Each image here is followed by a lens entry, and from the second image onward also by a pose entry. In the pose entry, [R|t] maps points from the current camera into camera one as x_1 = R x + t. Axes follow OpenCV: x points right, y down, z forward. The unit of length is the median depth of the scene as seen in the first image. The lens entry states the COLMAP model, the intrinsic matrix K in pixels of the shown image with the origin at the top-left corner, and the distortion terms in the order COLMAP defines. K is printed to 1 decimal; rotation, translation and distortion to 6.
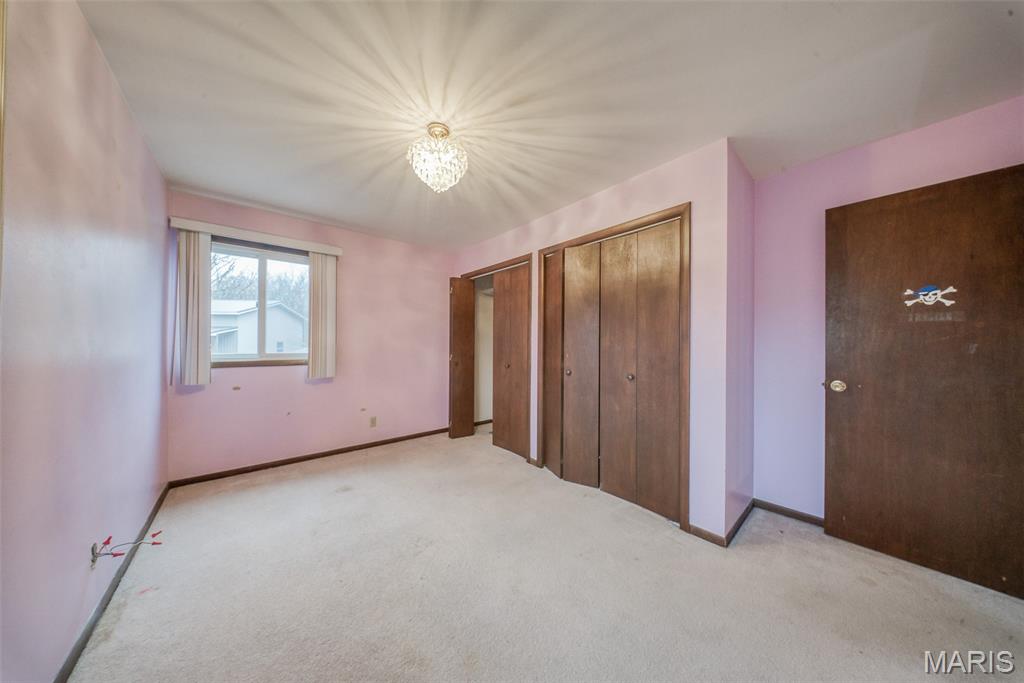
lens RADIAL K [[305.3, 0, 508.4], [0, 305.3, 342.6], [0, 0, 1]] dist [-0.005249, -0.000839]
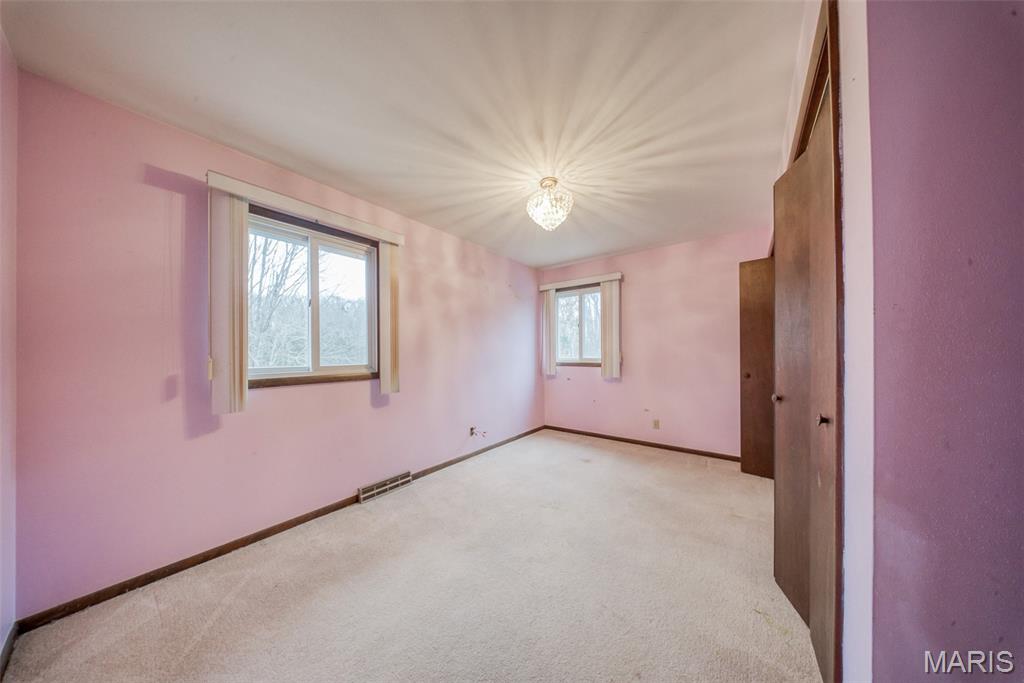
lens RADIAL K [[305.3, 0, 511.3], [0, 305.3, 349.9], [0, 0, 1]] dist [-0.005249, -0.000839]
pose [[0.188183, -0.013403, -0.982042, 0.633558], [0.012562, 0.999858, -0.011239, 0.009395], [0.982054, -0.010221, 0.188325, 0.386936]]
